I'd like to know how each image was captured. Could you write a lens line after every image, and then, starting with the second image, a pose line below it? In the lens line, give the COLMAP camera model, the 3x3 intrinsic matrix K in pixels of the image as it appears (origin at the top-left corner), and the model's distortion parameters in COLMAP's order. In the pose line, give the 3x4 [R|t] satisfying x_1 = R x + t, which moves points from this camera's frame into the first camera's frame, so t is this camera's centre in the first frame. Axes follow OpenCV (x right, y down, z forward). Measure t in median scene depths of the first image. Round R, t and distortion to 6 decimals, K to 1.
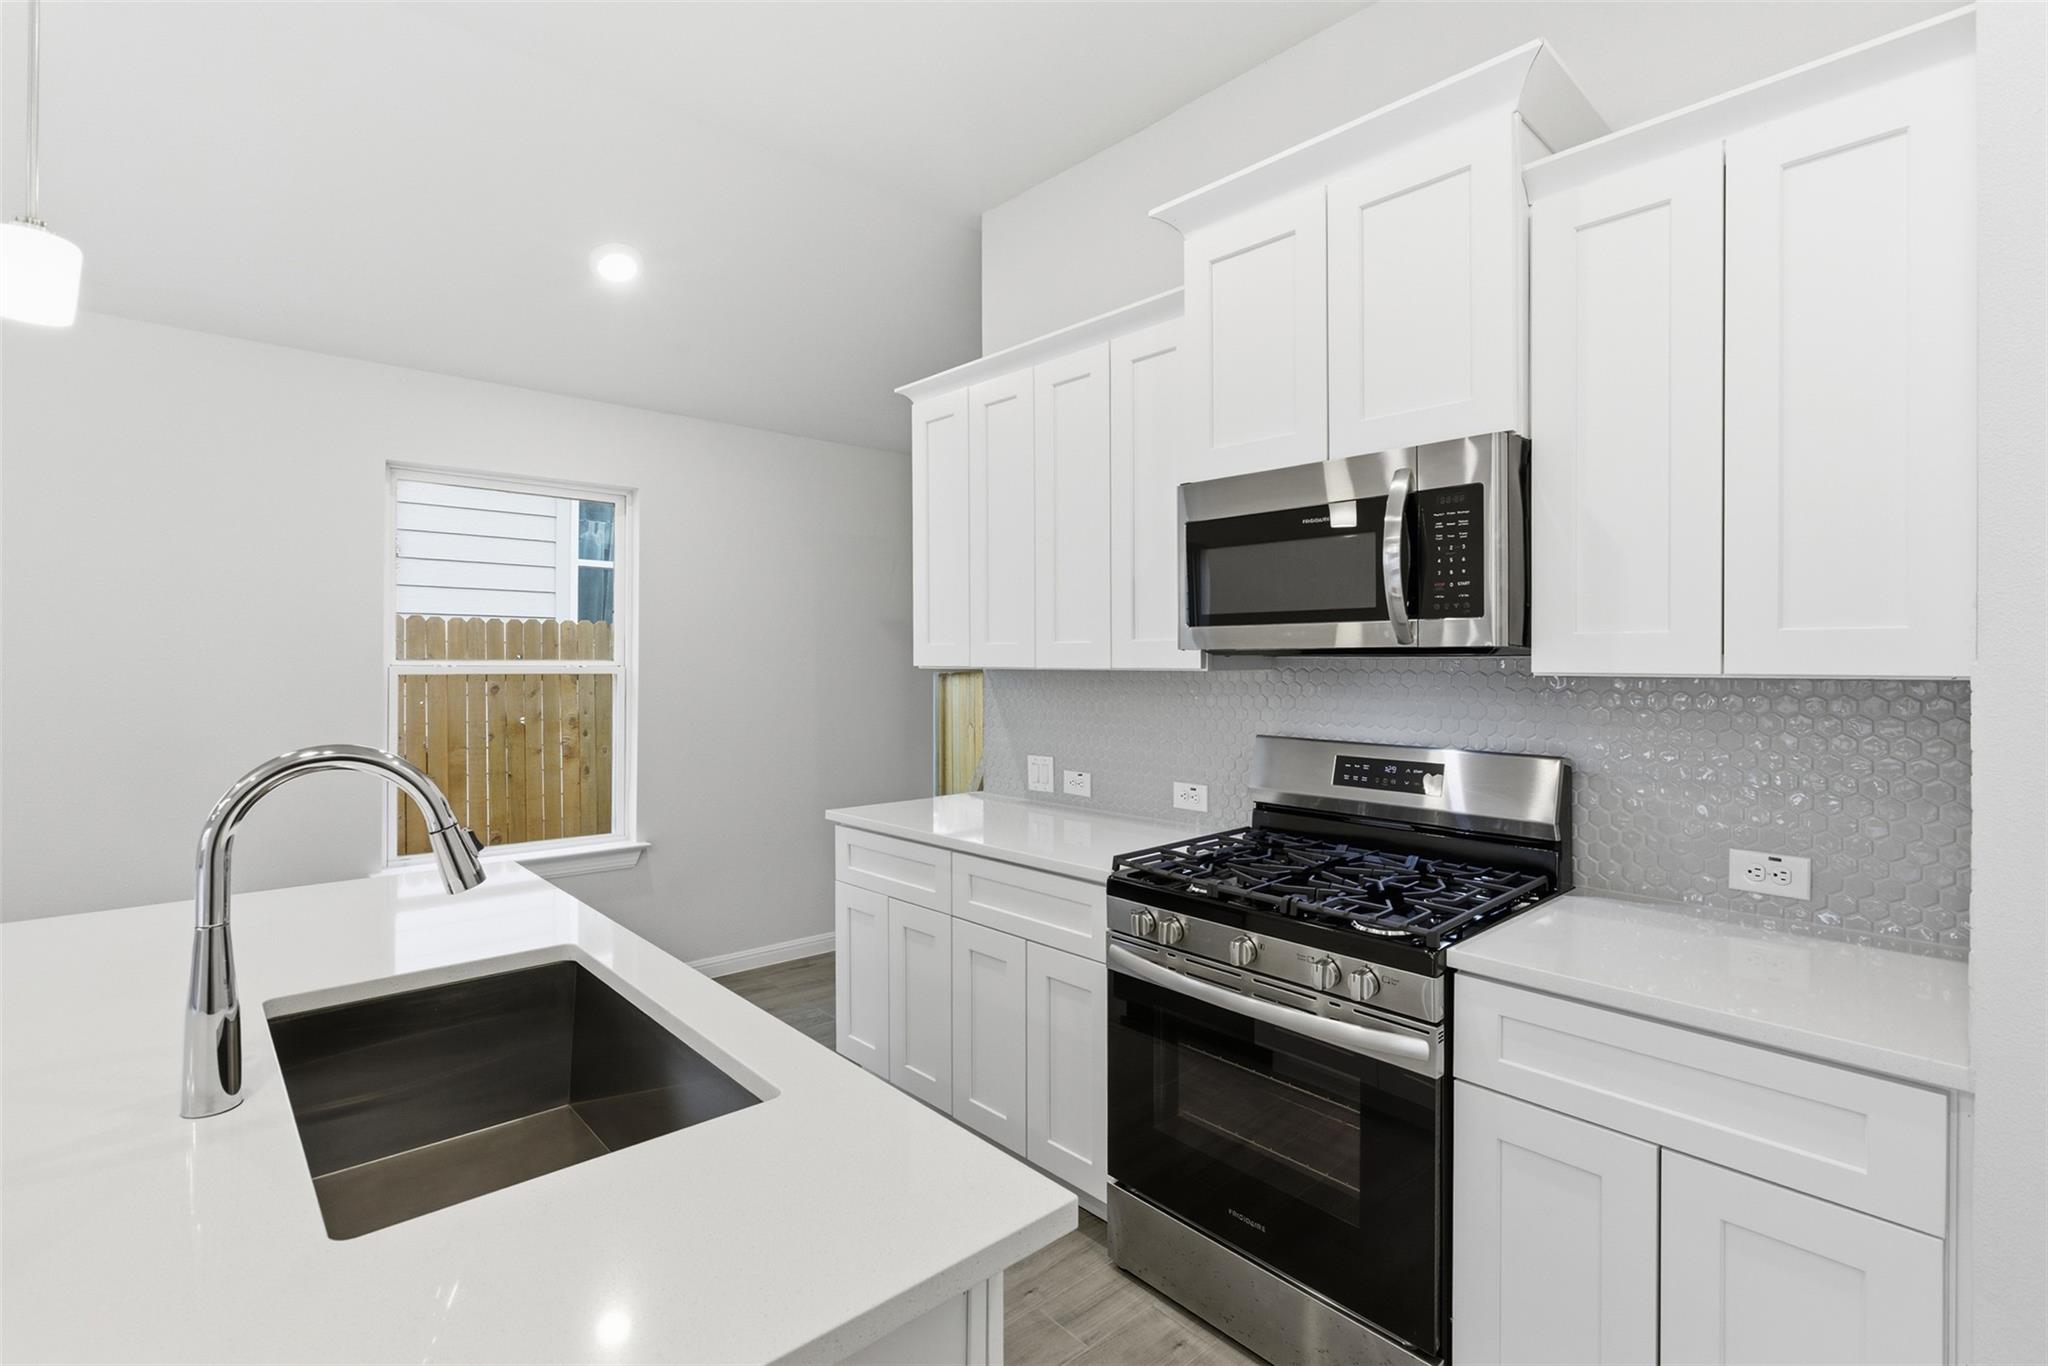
lens RADIAL K [[949.6, 0, 1015.9], [0, 949.6, 656.7], [0, 0, 1]] dist [0.001457, 0.000678]
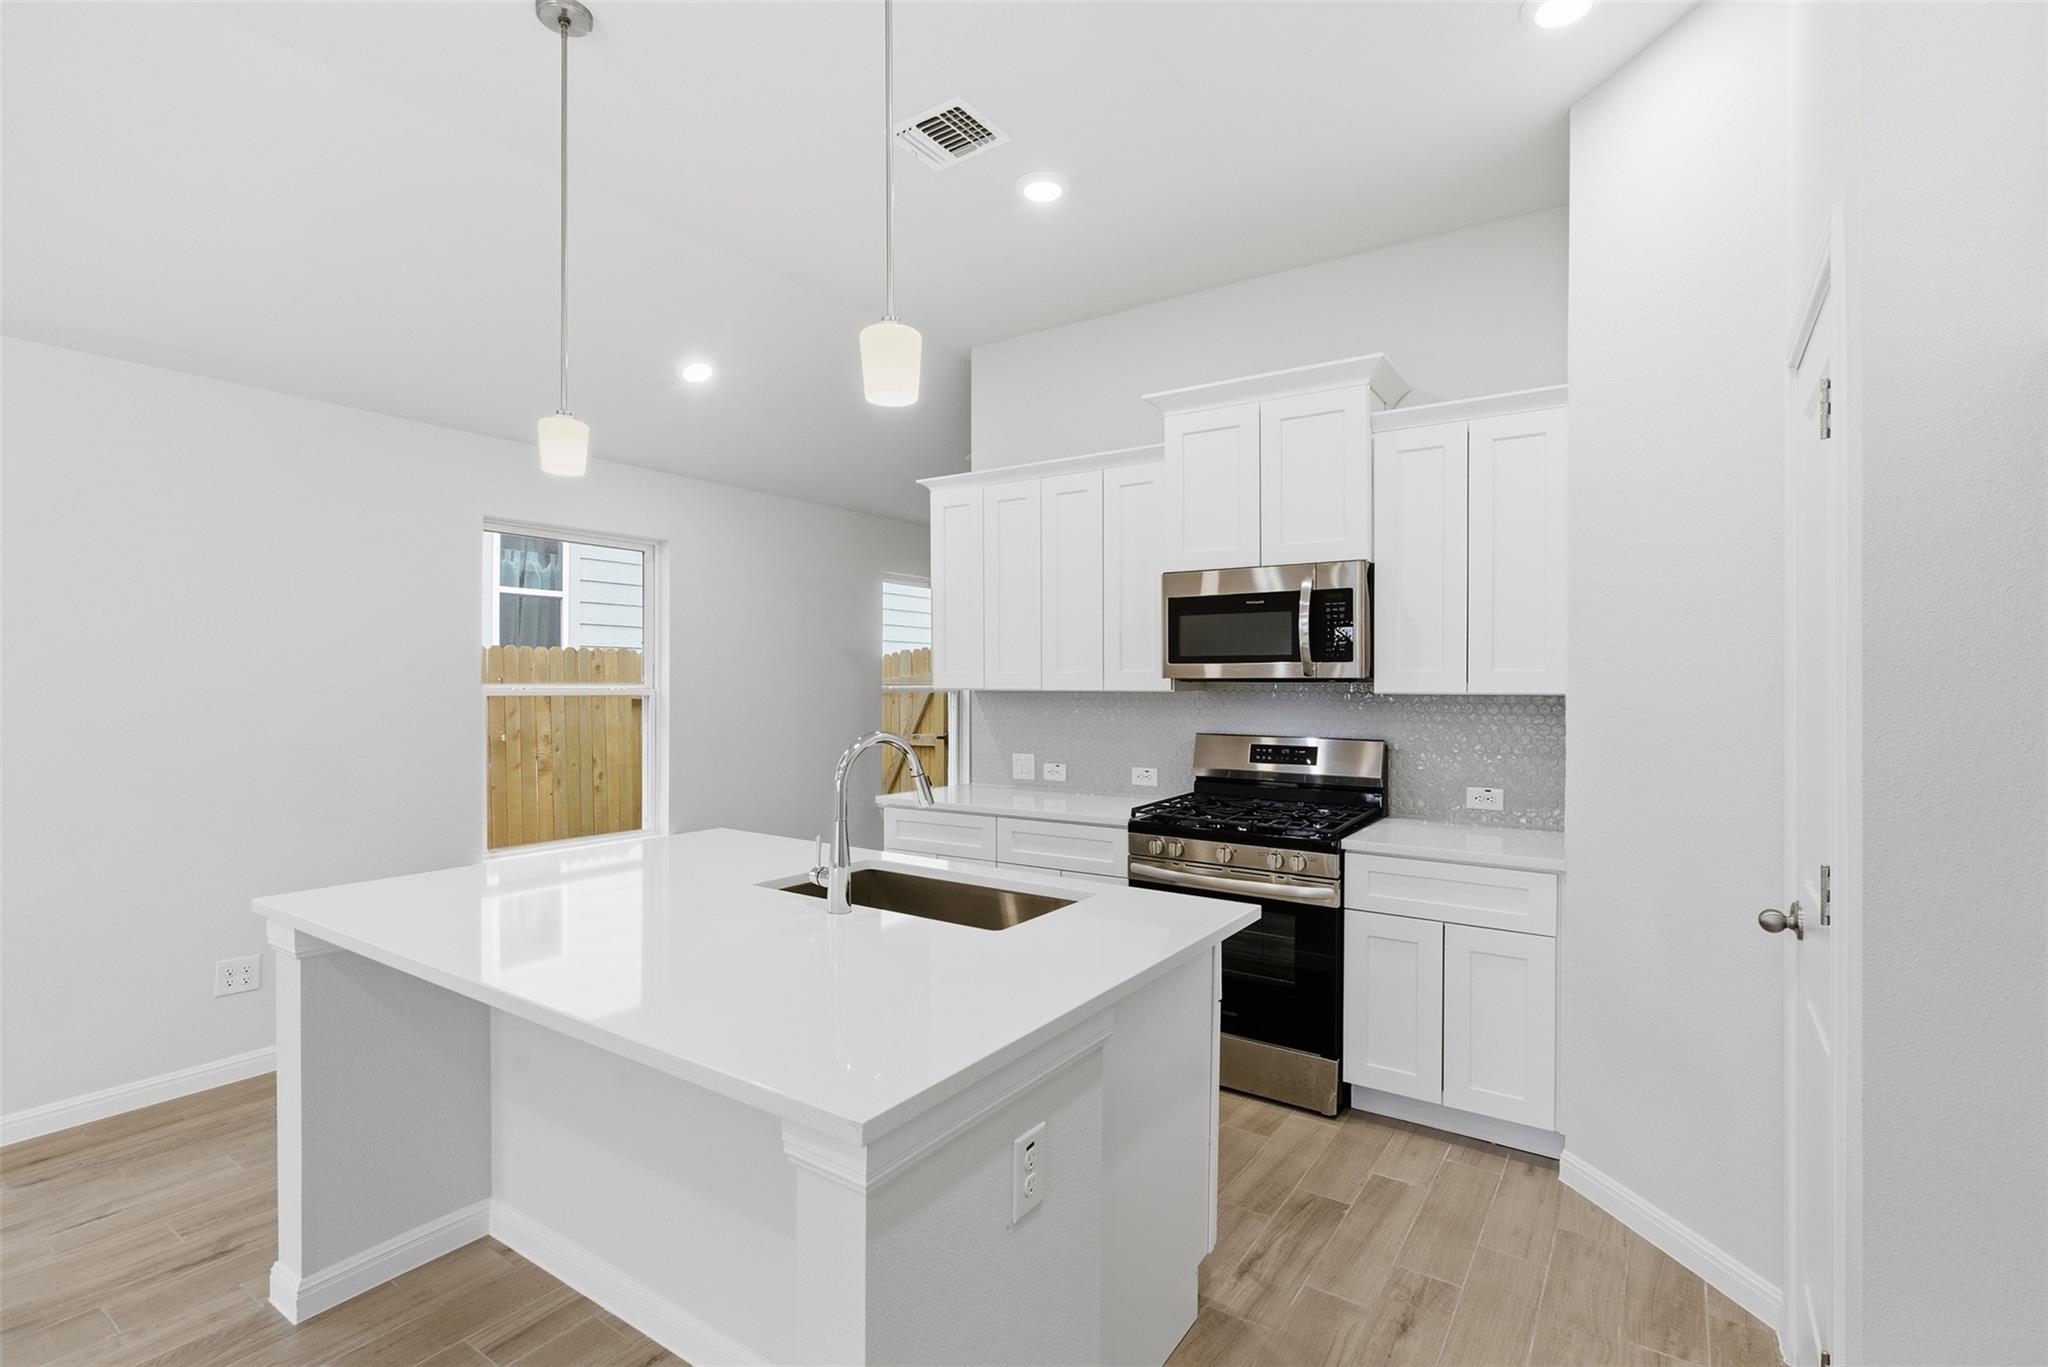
lens RADIAL K [[946.9, 0, 1038.5], [0, 946.9, 679.9], [0, 0, 1]] dist [-0.001645, -0.000095]
pose [[0.968513, 0.000920, 0.248962, -0.448172], [-0.001743, 0.999994, 0.003085, -0.009744], [-0.248958, -0.003422, 0.968508, -0.501335]]
